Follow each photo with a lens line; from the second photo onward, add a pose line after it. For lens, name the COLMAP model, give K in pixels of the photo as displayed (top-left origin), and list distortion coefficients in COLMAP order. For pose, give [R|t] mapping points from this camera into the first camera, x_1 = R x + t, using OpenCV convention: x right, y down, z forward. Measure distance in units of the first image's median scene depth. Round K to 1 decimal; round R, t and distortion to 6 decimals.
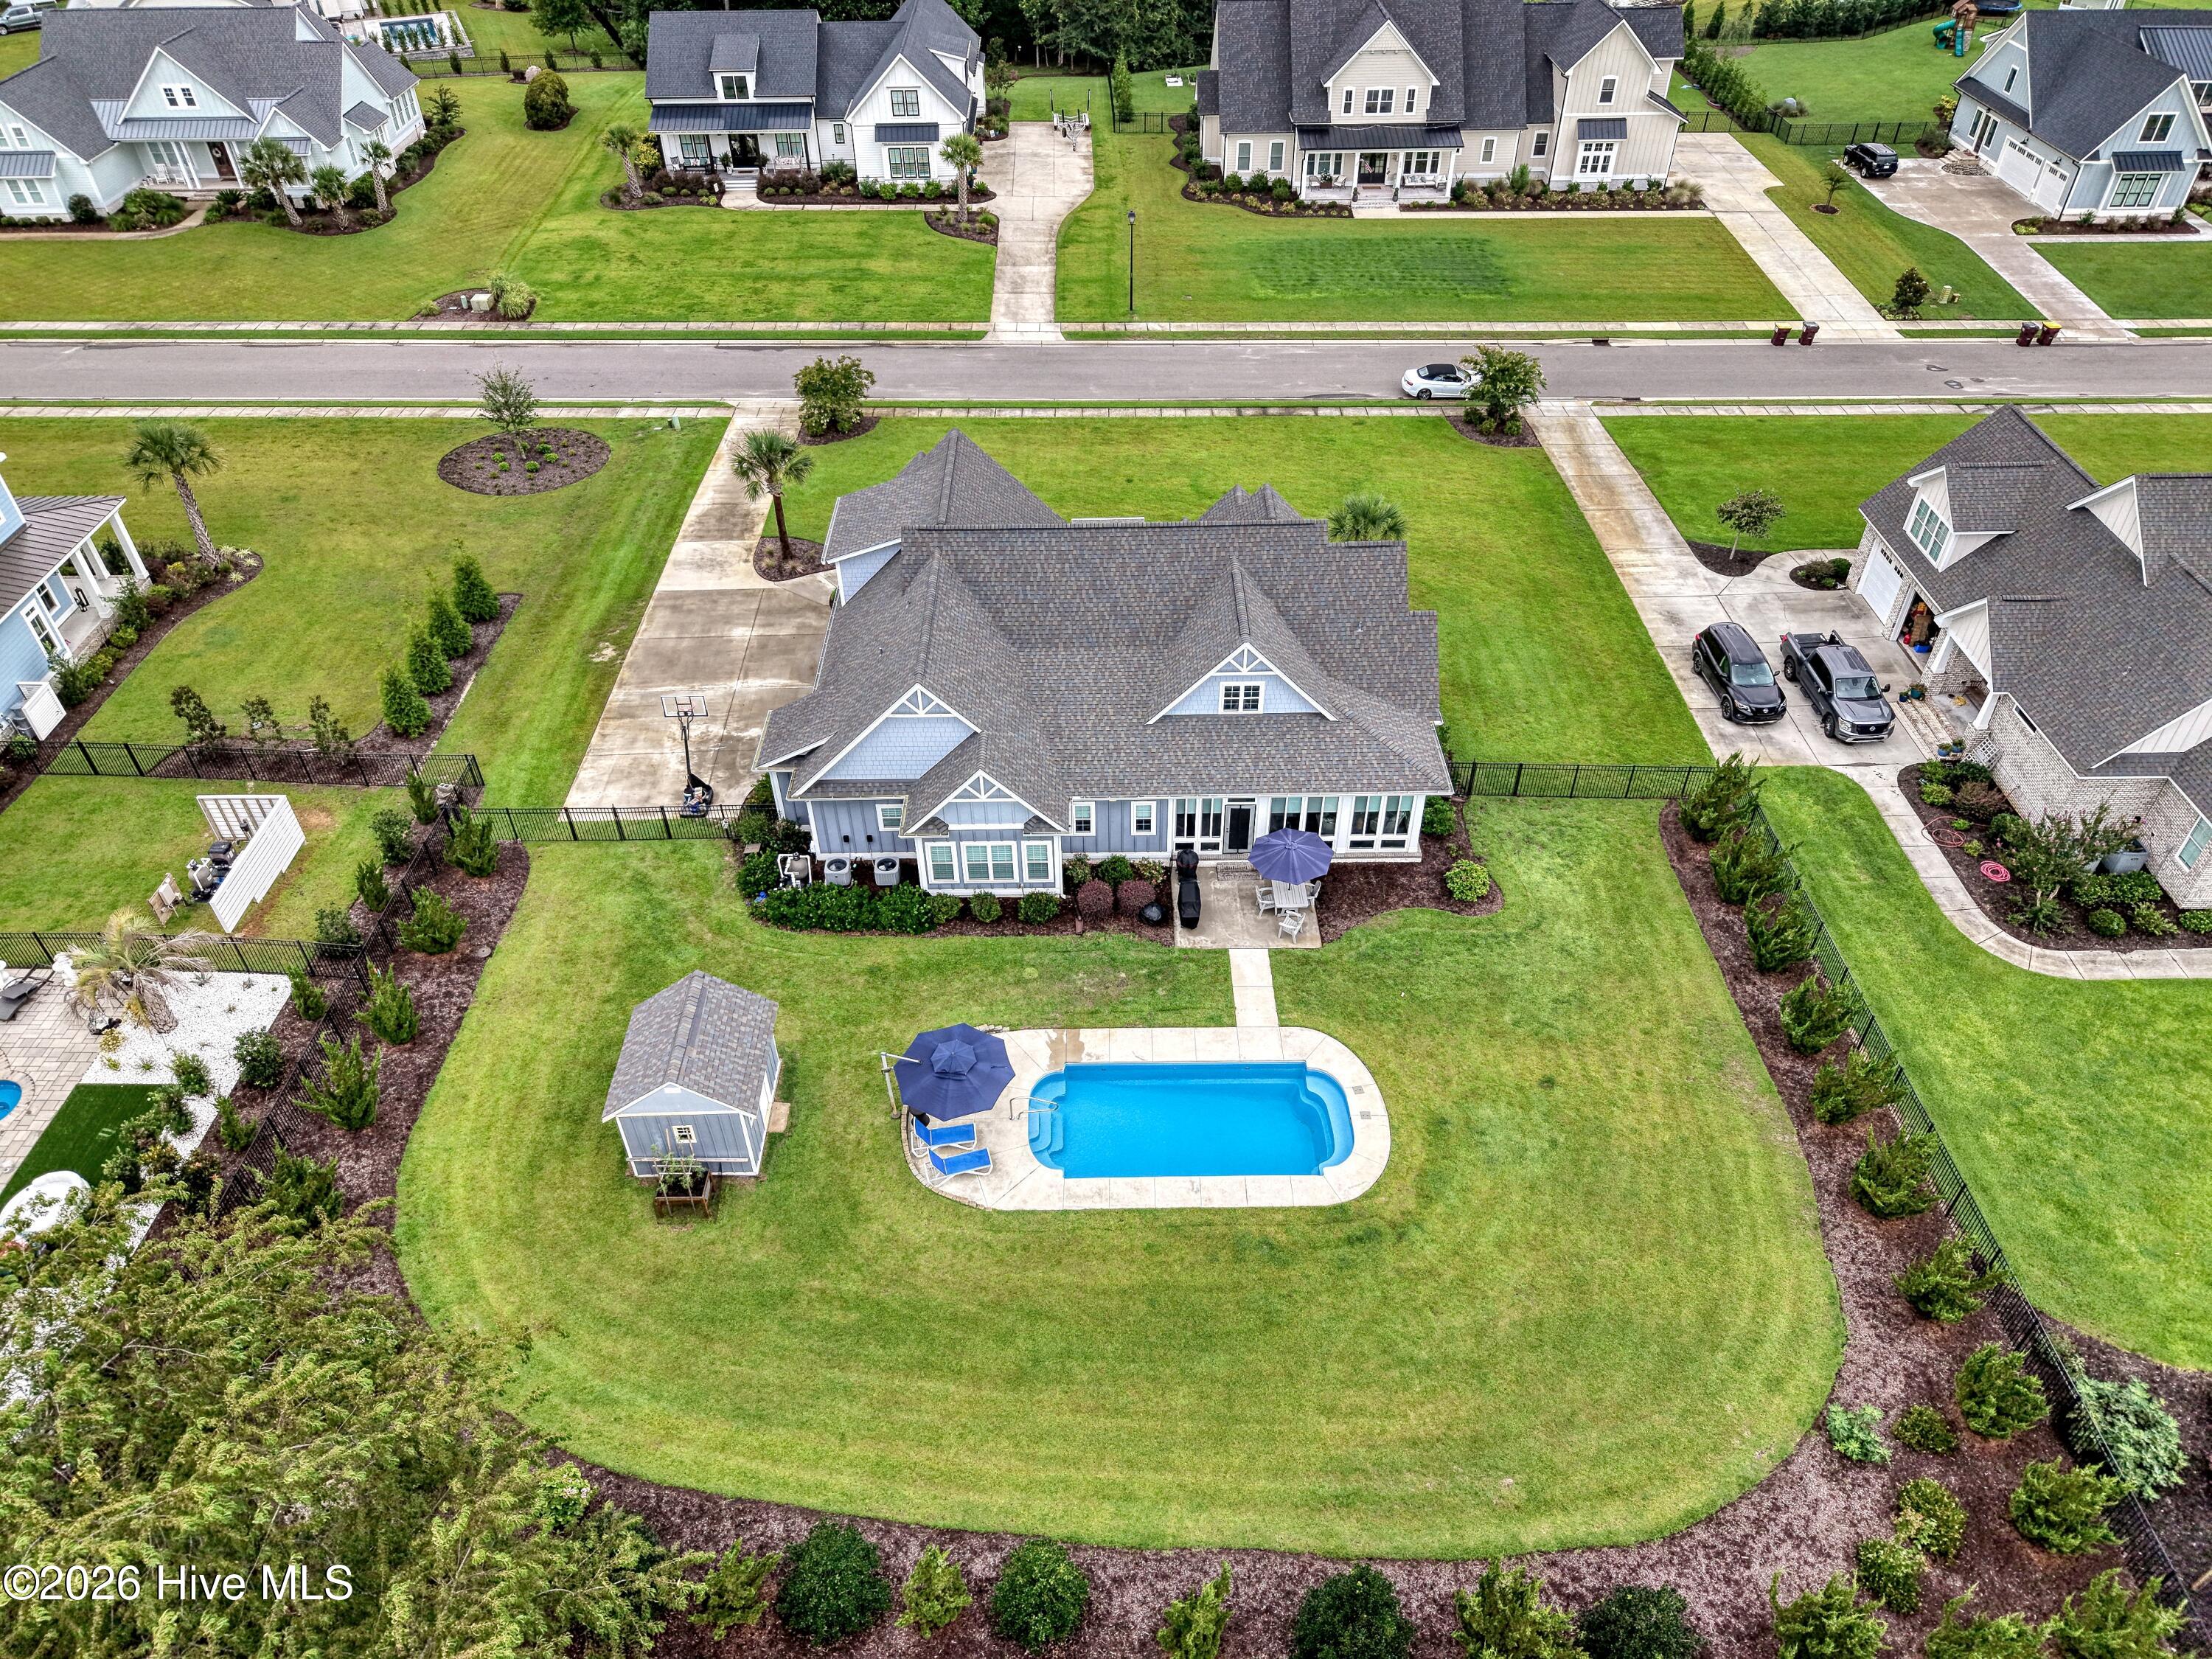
lens RADIAL K [[1468.5, 0, 1106.0], [0, 1468.5, 829.5], [0, 0, 1]] dist [0.001763, -0.000091]
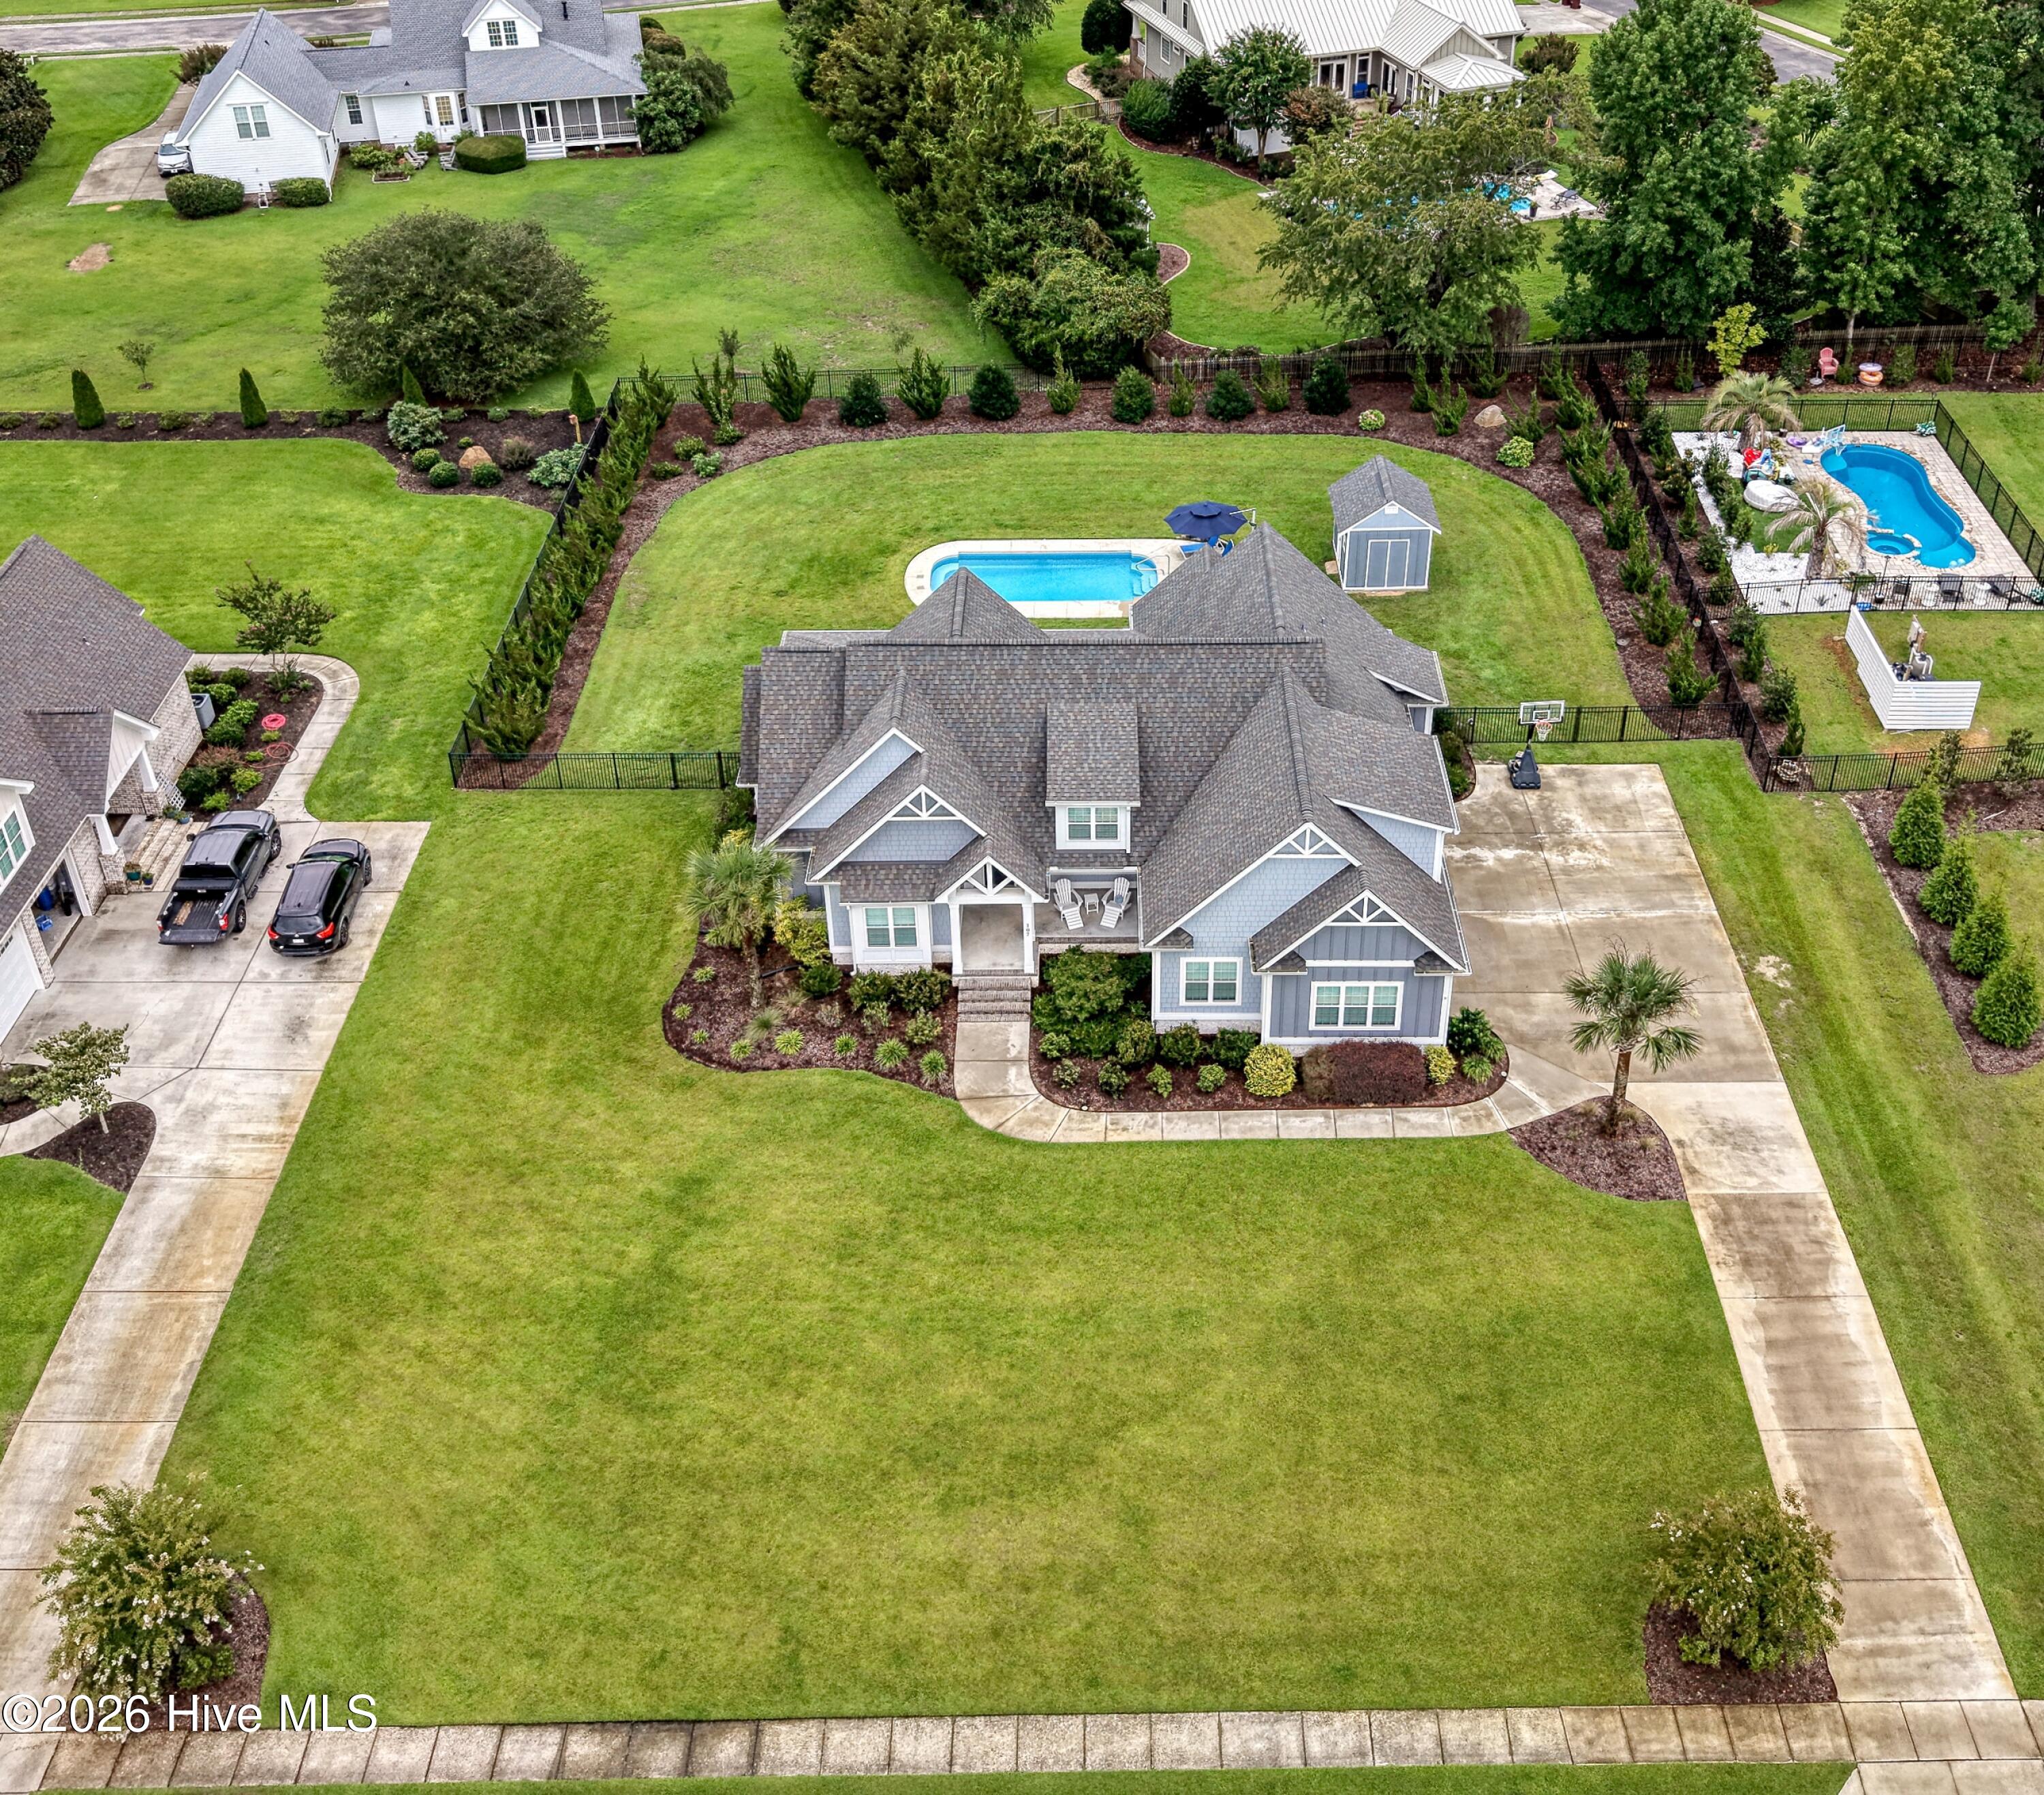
lens RADIAL K [[1996.0, 0, 1106.6], [0, 1996.0, 895.9], [0, 0, 1]] dist [-0.023631, 0.005963]
pose [[-0.999914, 0.007666, 0.010648, -0.016944], [0.011931, 0.193559, 0.981016, -1.262278], [0.005460, 0.981059, -0.193634, 1.302806]]
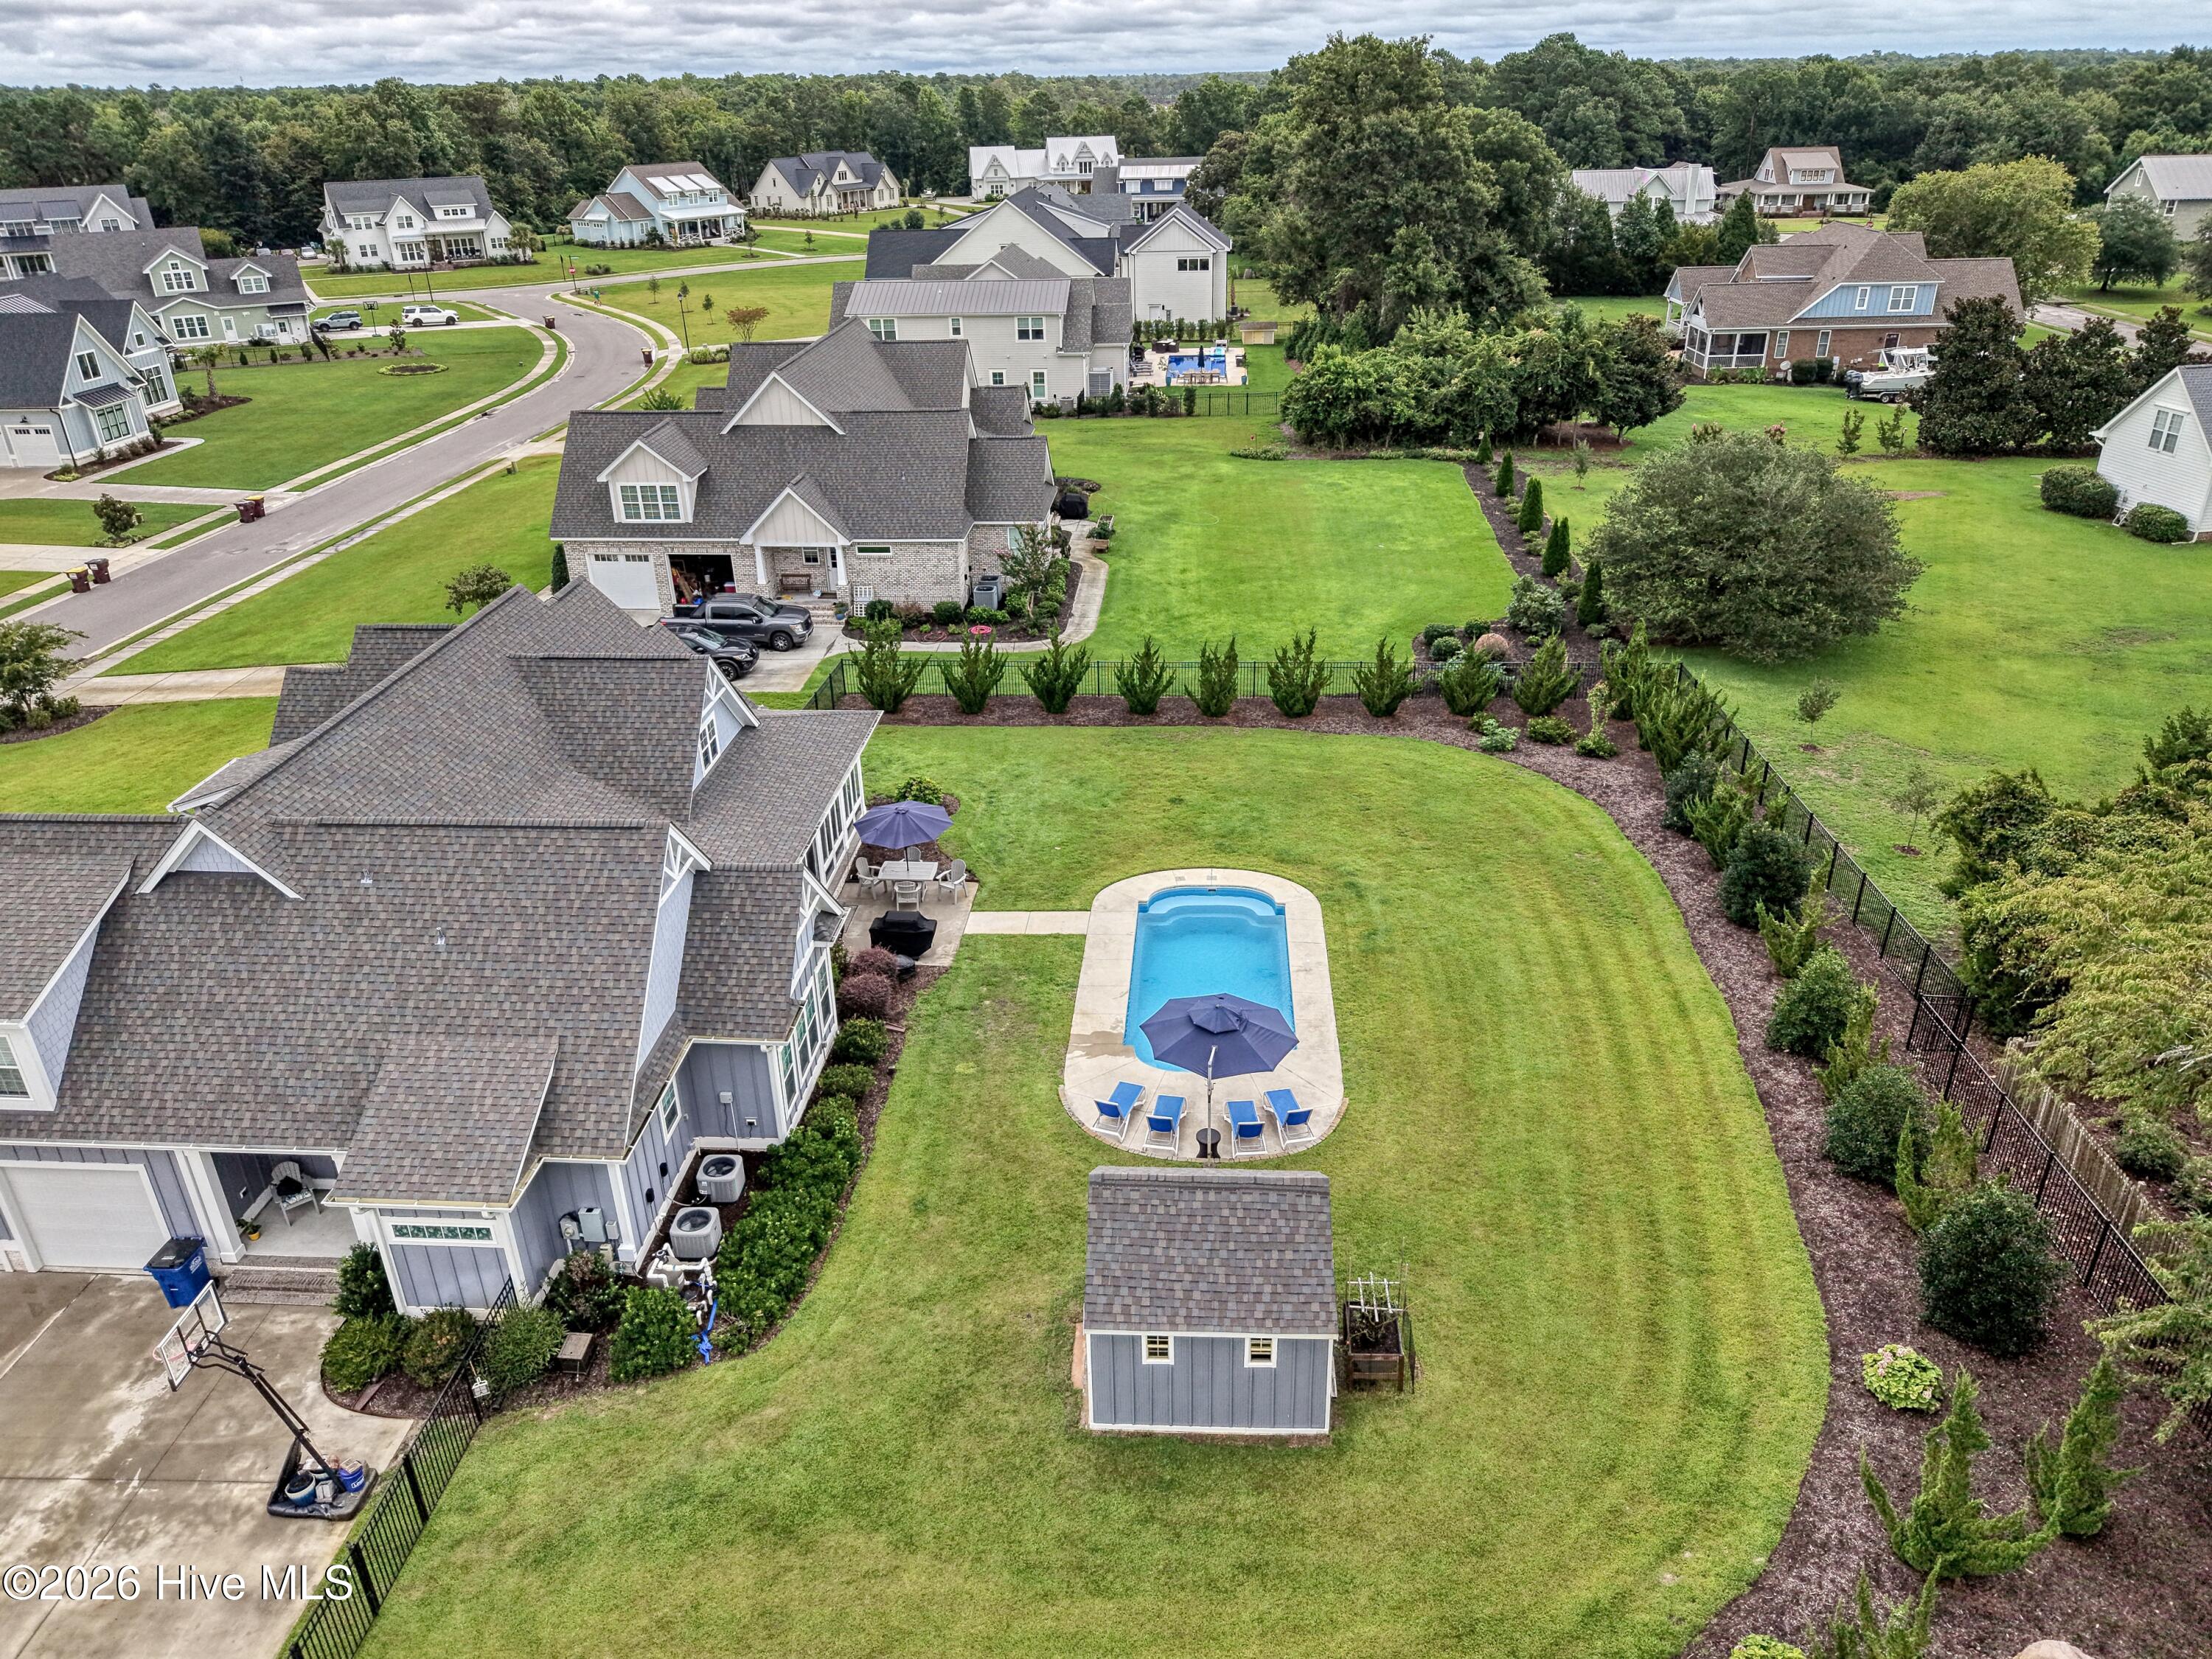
lens RADIAL K [[1526.0, 0, 1106.0], [0, 1526.0, 829.5], [0, 0, 1]] dist [-0.000763, -0.005729]
pose [[0.080300, -0.429020, 0.899719, -0.587244], [0.663520, 0.696594, 0.272943, -0.126646], [-0.743836, 0.575064, 0.340600, 0.531753]]
